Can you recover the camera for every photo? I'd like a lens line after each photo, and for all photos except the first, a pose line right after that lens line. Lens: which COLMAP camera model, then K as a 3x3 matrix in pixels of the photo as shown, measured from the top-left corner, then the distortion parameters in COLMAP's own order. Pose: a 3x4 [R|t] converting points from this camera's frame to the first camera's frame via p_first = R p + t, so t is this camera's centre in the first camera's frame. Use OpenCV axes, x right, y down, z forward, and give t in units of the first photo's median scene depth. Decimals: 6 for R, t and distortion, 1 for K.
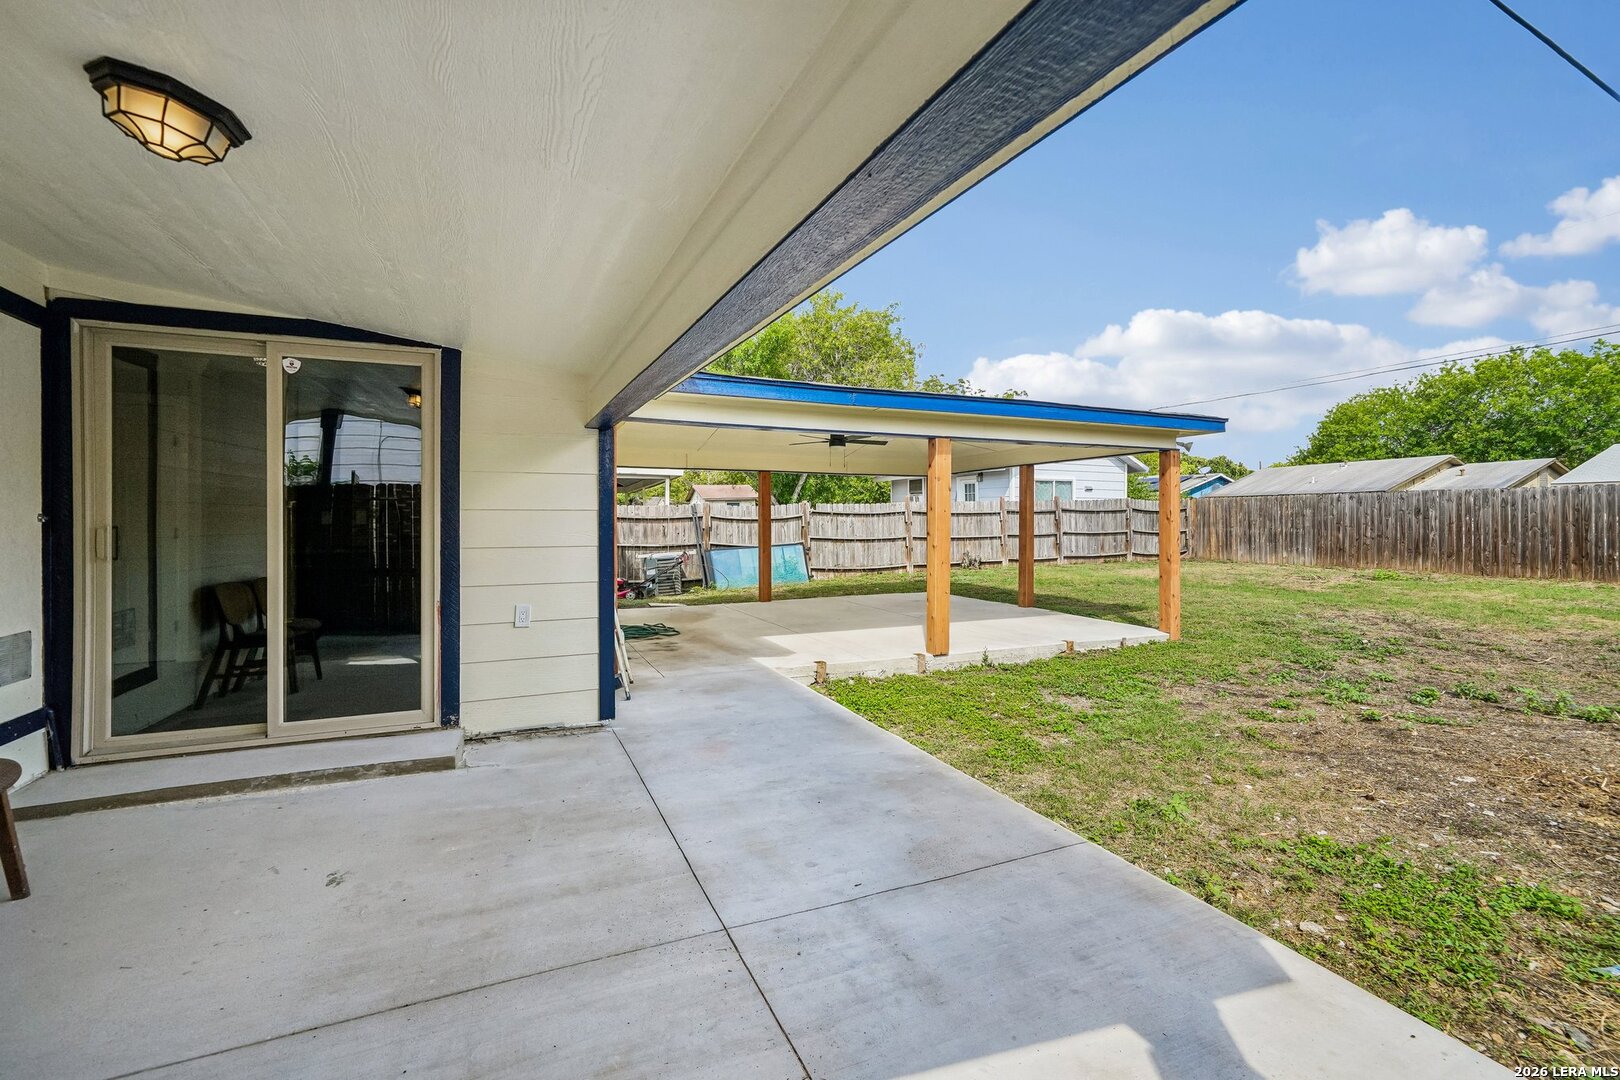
lens RADIAL K [[691.6, 0, 813.1], [0, 691.6, 519.1], [0, 0, 1]] dist [-0.009753, 0.003200]
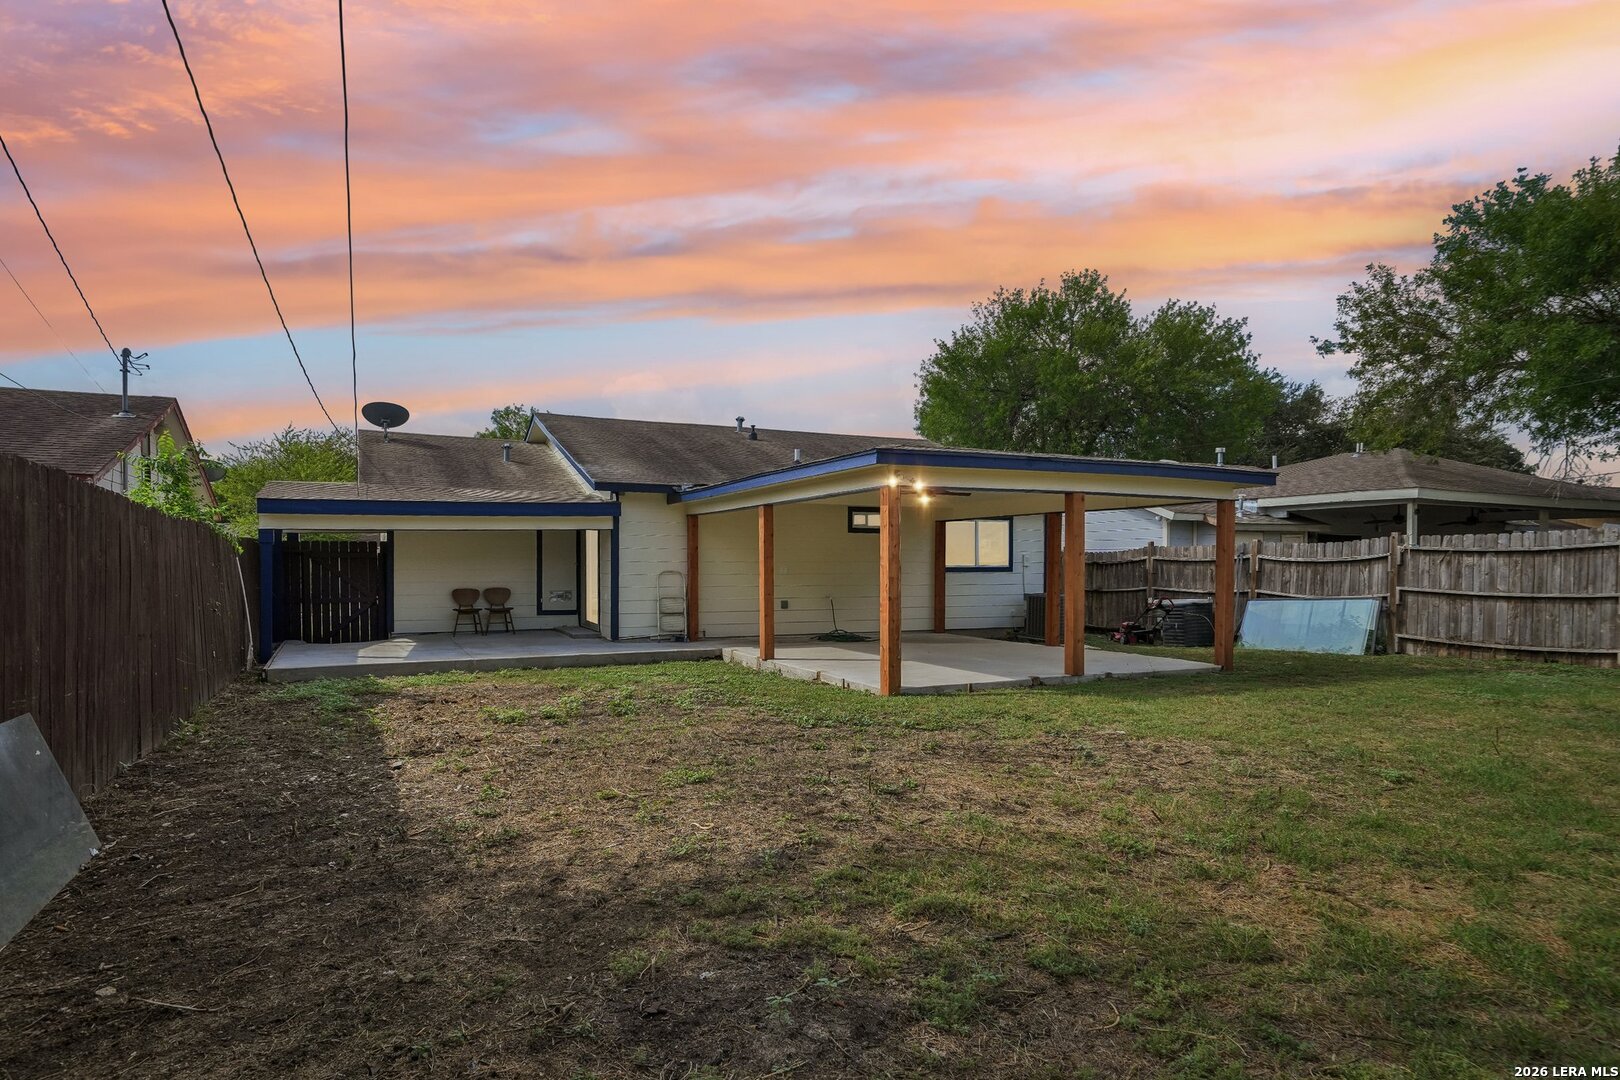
lens RADIAL K [[932.4, 0, 800.7], [0, 932.4, 573.0], [0, 0, 1]] dist [0.015652, 0.005419]
pose [[0.031757, 0.013114, -0.999410, 0.887262], [0.002171, 0.999911, 0.013190, -0.001613], [0.999493, -0.002589, 0.031726, 0.432349]]
